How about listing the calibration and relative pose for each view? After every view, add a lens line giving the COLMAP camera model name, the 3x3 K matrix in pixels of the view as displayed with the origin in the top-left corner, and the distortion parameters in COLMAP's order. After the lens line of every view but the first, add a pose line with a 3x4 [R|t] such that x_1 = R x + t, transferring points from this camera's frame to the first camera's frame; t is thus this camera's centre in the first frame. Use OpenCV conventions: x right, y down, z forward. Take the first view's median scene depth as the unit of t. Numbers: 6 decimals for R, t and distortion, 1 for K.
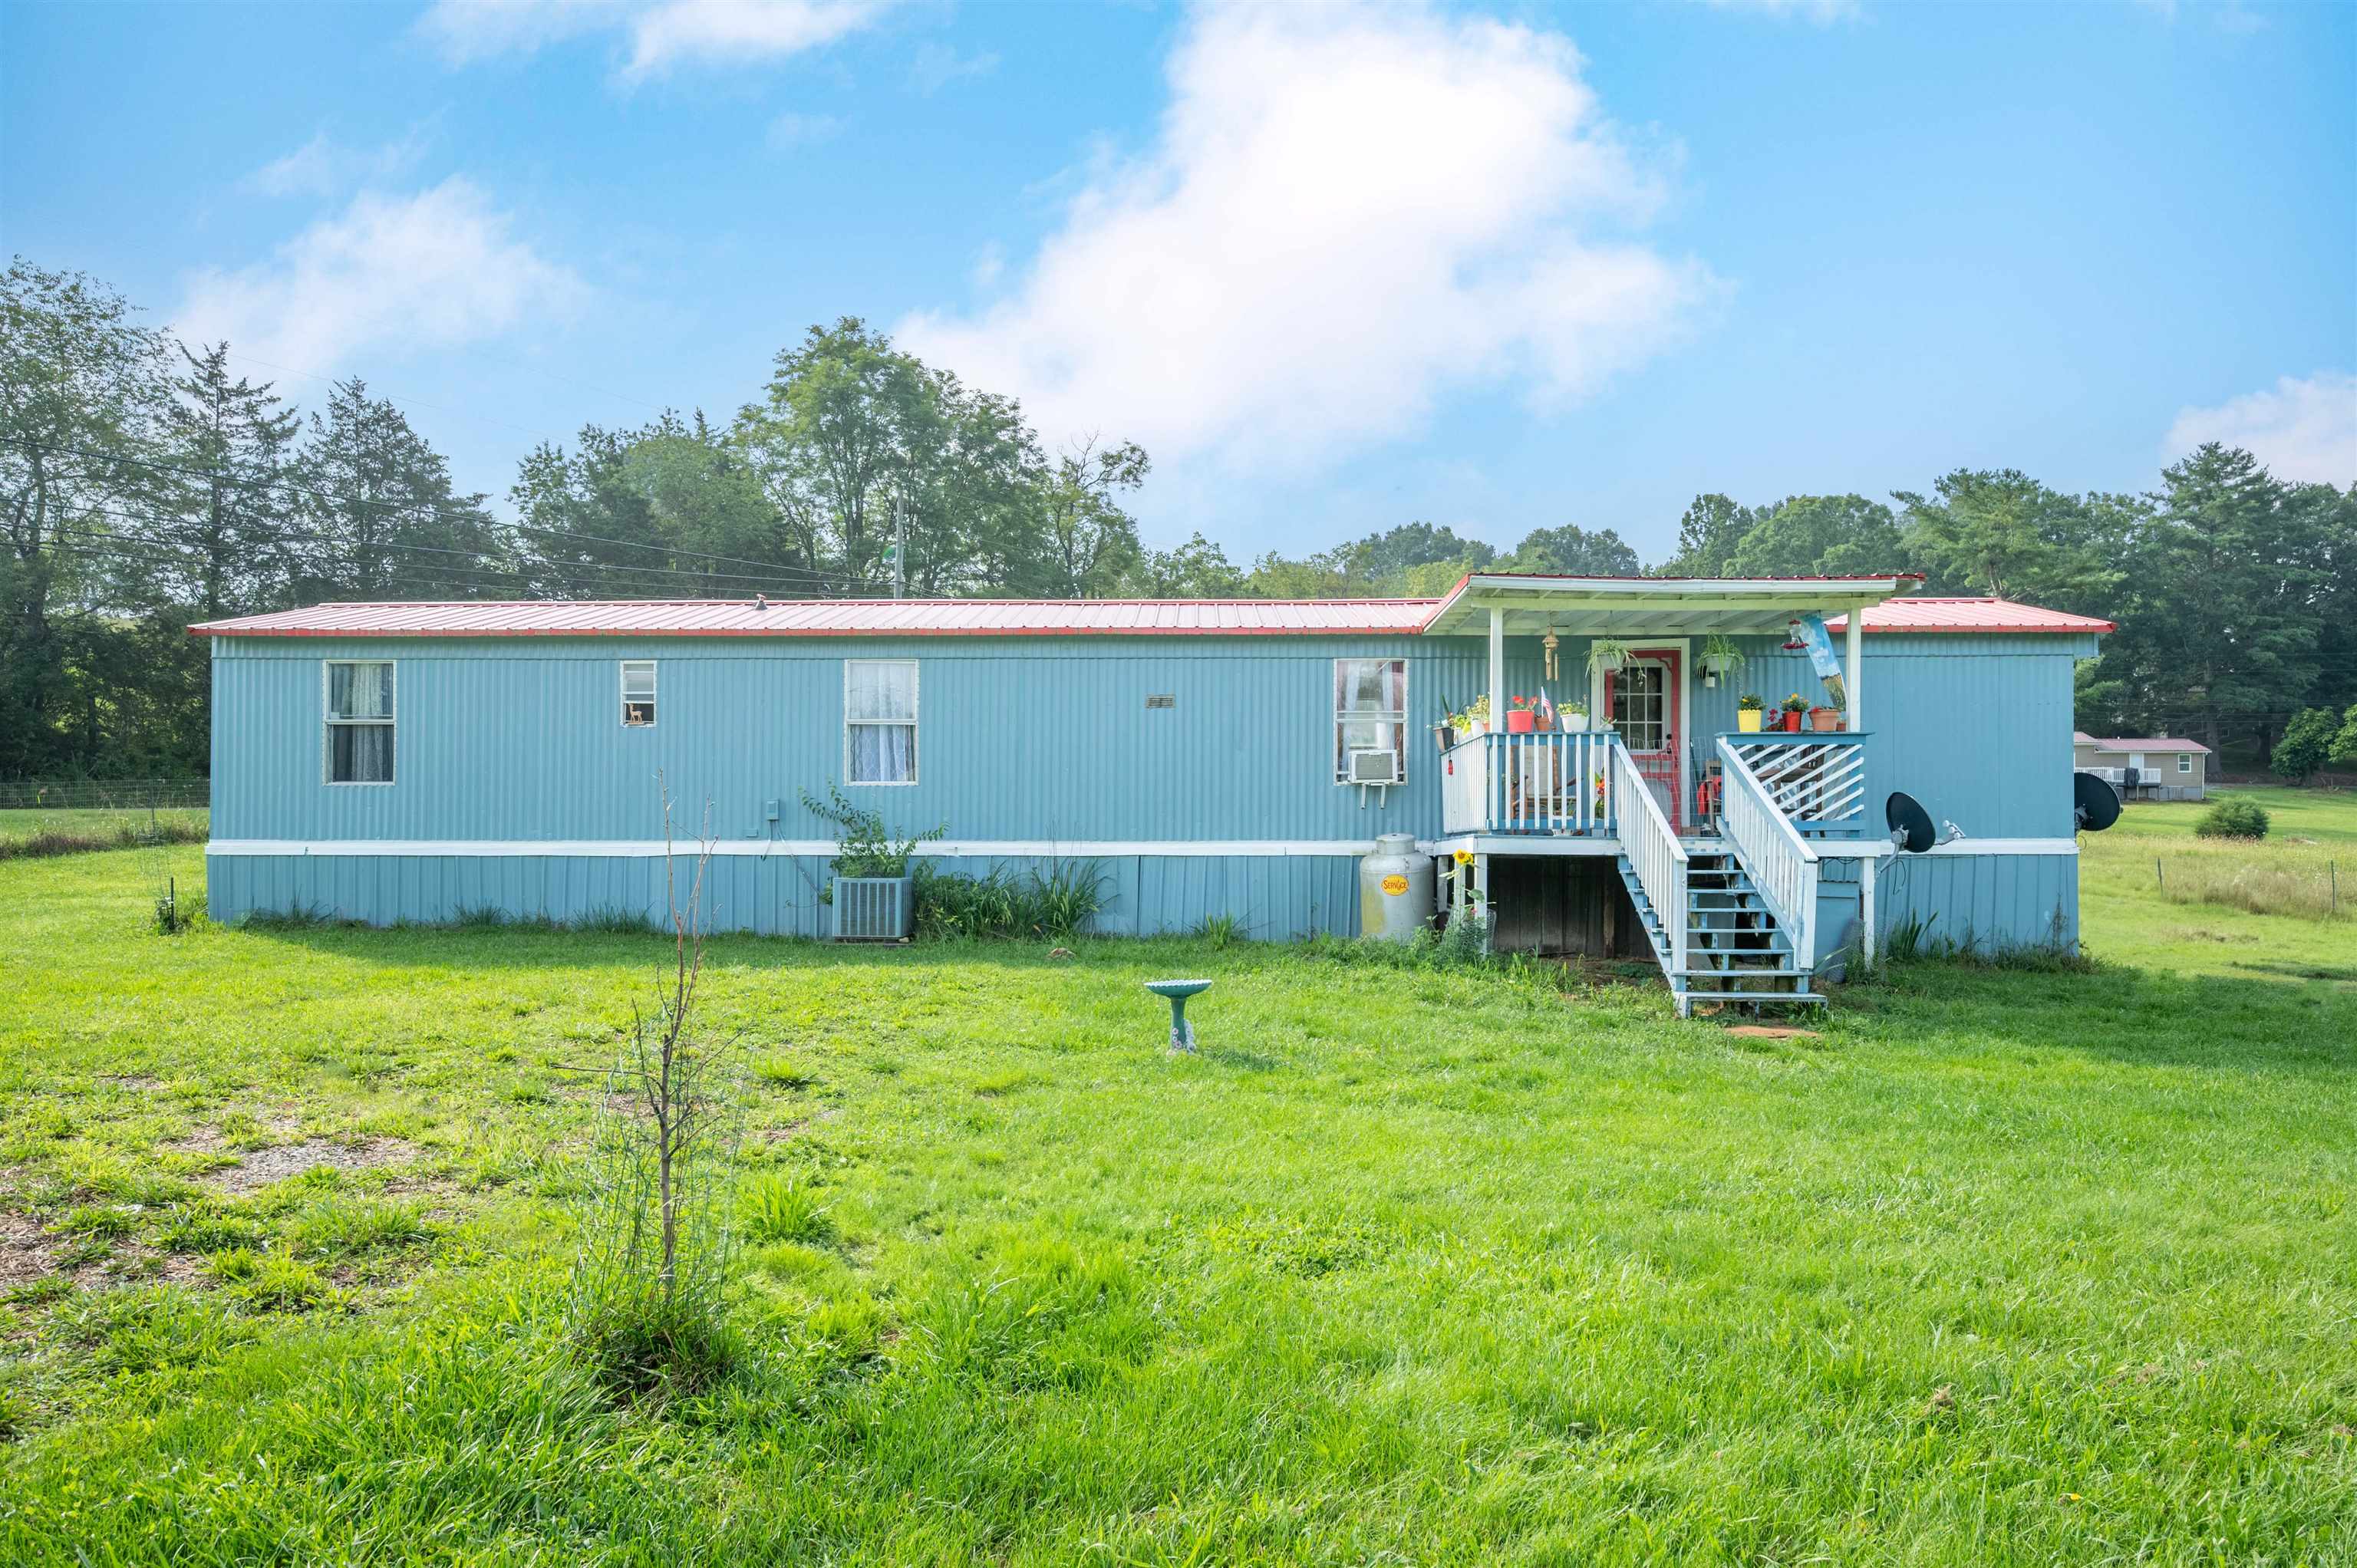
lens RADIAL K [[1520.3, 0, 1177.7], [0, 1520.3, 788.1], [0, 0, 1]] dist [0.003446, -0.000024]
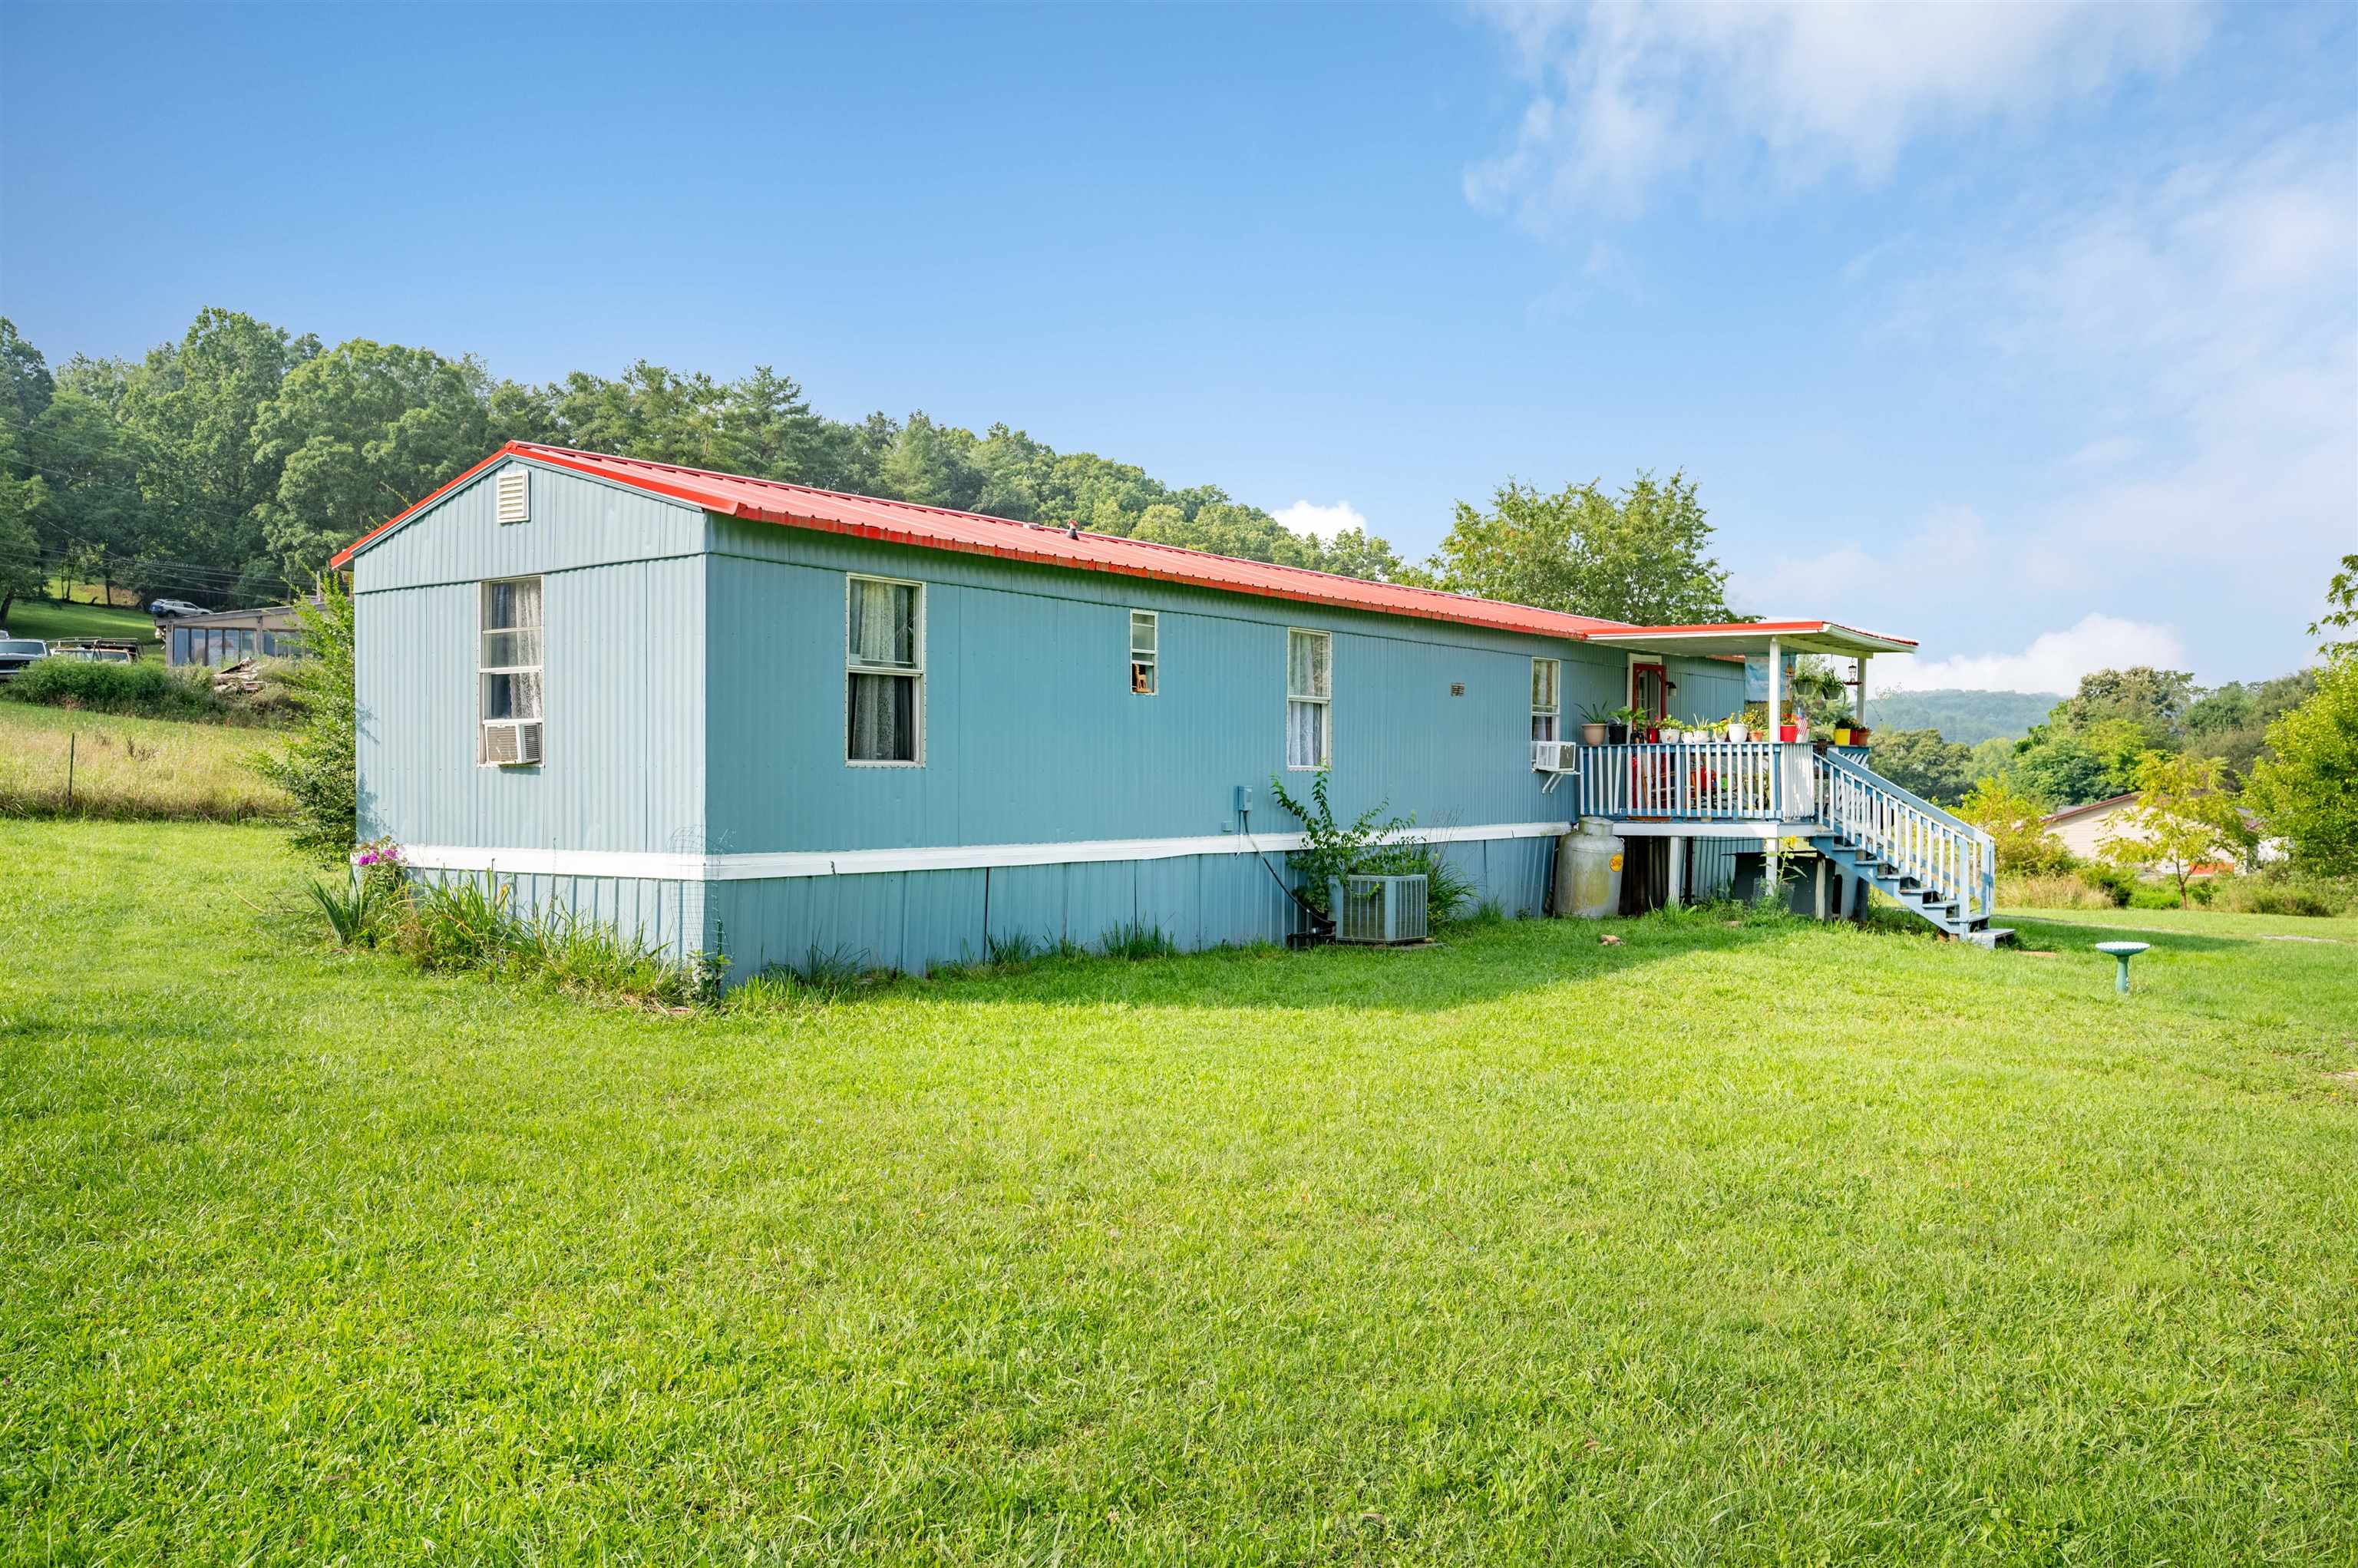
lens RADIAL K [[1878.6, 0, 1180.8], [0, 1878.6, 783.3], [0, 0, 1]] dist [-0.009226, 0.004847]
pose [[0.584602, -0.000862, 0.811320, -1.129438], [-0.040679, 0.998711, 0.030372, -0.024729], [-0.810300, -0.050759, 0.583813, 0.407579]]
